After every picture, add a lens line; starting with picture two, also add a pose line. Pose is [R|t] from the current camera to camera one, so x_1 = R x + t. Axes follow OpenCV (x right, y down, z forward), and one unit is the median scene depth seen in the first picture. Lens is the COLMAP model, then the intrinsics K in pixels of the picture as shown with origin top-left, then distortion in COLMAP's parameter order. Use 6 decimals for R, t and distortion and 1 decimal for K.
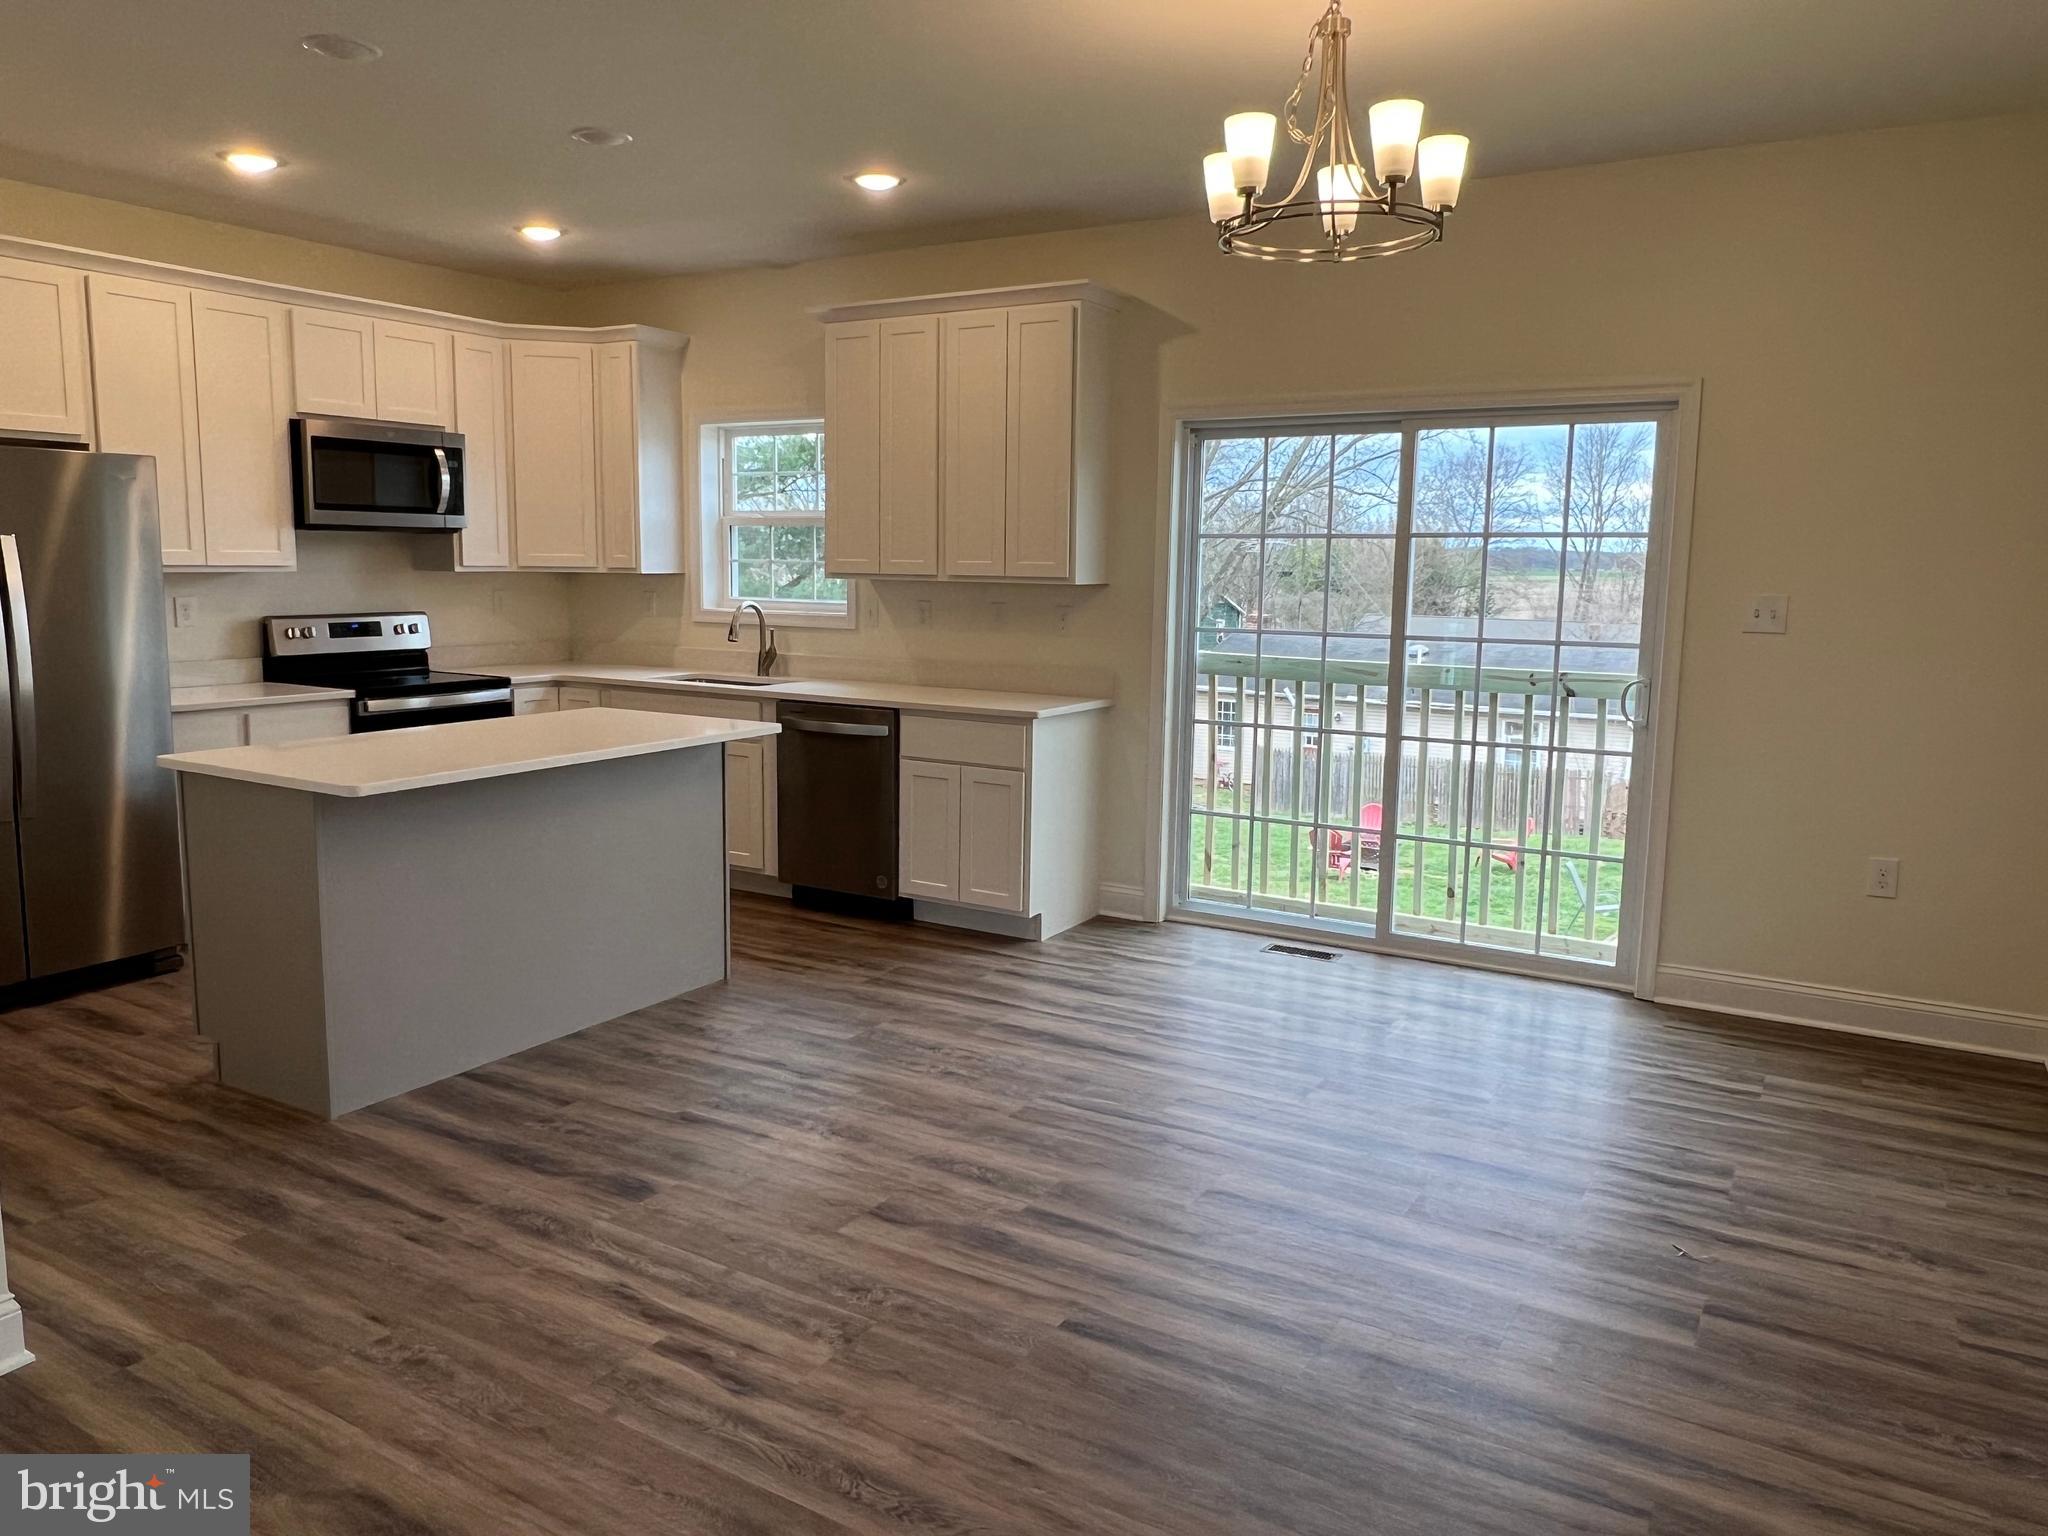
lens RADIAL K [[1426.8, 0, 997.2], [0, 1426.8, 757.3], [0, 0, 1]] dist [0.002728, -0.005924]
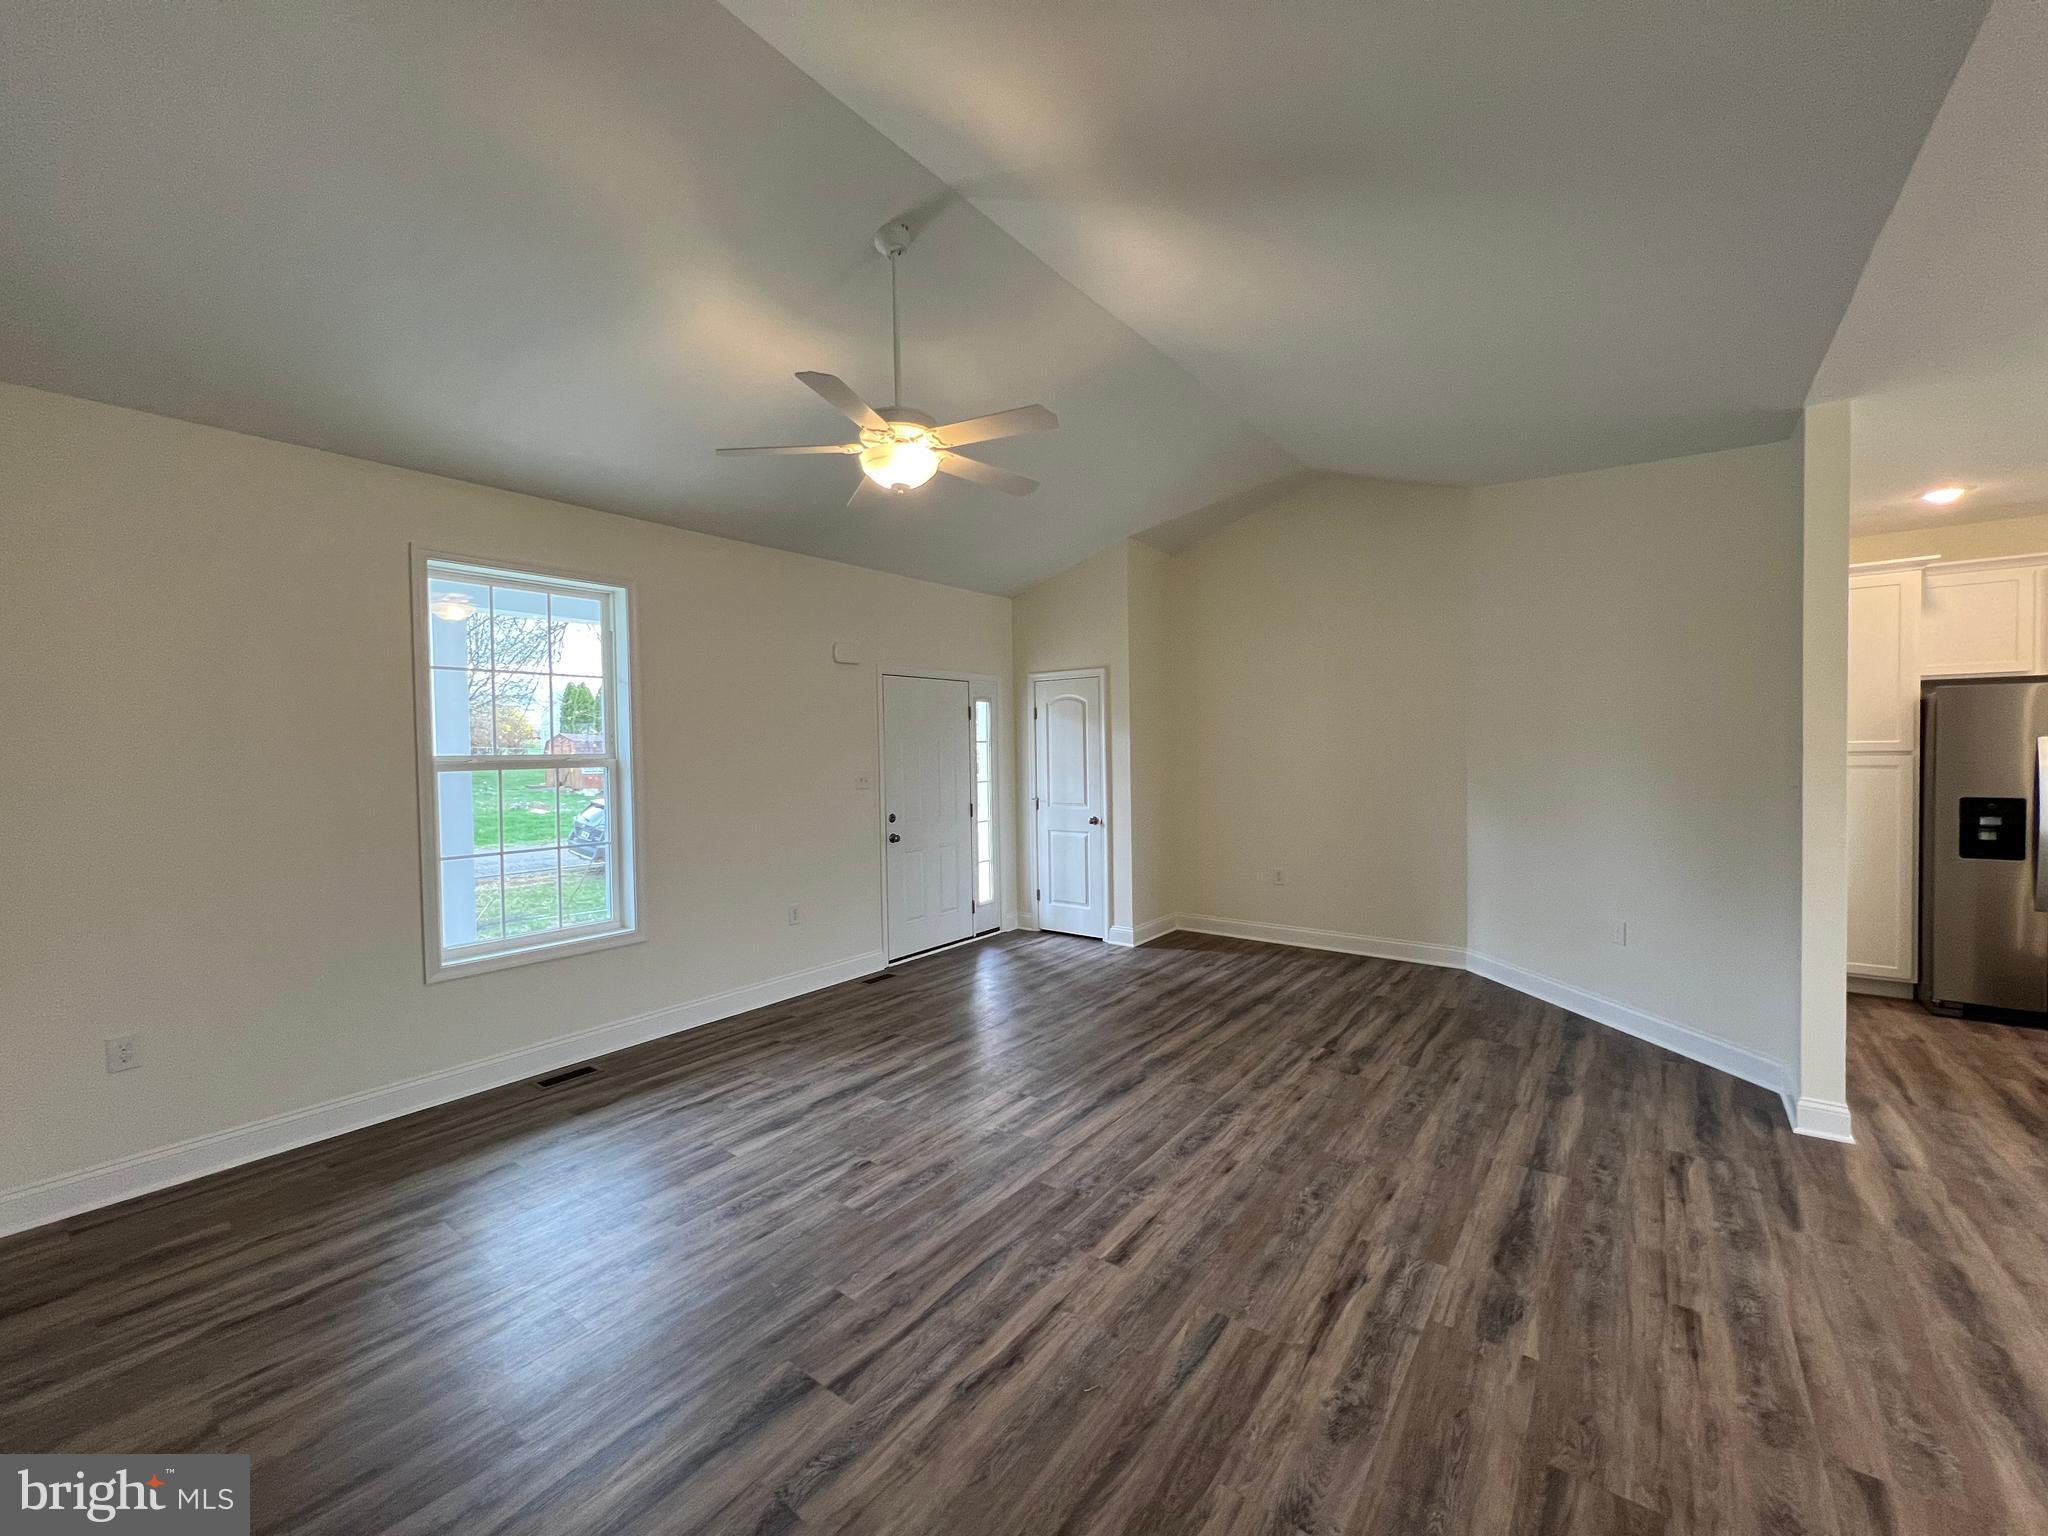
lens RADIAL K [[818.9, 0, 1014.2], [0, 818.9, 767.2], [0, 0, 1]] dist [-0.000982, 0.000248]
pose [[-0.109997, 0.011808, -0.993862, 0.302518], [-0.123837, 0.991975, 0.025491, 0.003459], [0.986187, 0.125881, -0.107652, -0.062749]]
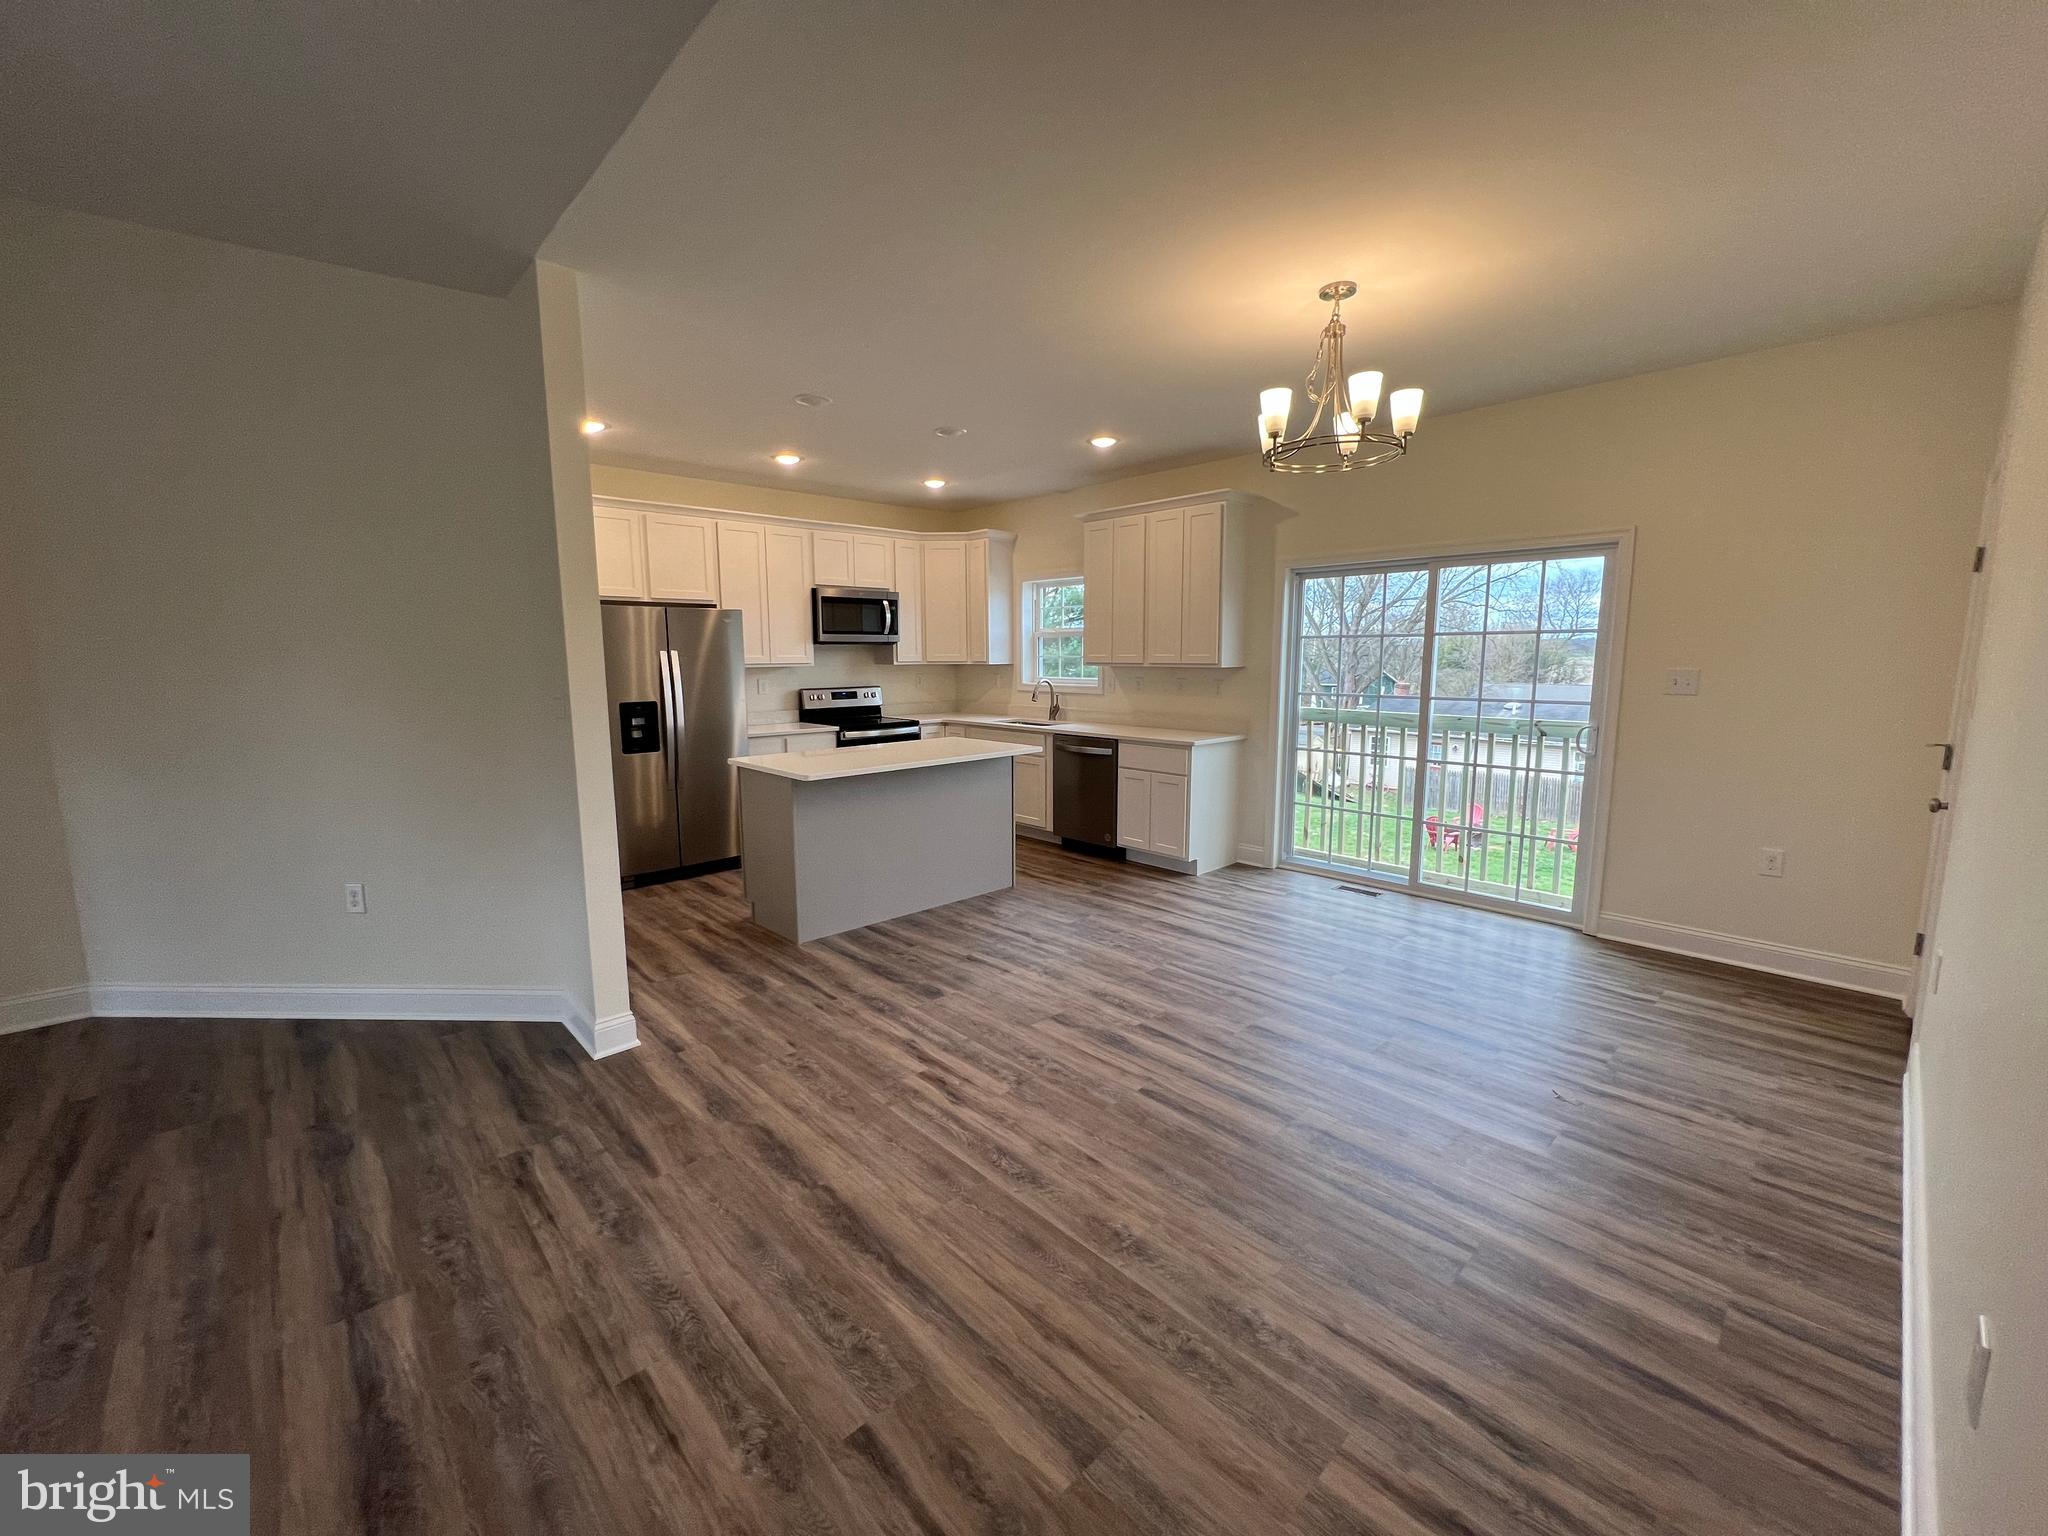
lens RADIAL K [[818.9, 0, 1015.0], [0, 818.9, 766.0], [0, 0, 1]] dist [-0.000982, 0.000248]
pose [[0.963816, 0.019354, -0.265865, 0.082754], [-0.019707, 0.999805, 0.001337, 0.000072], [0.265839, 0.003950, 0.964009, -0.007910]]
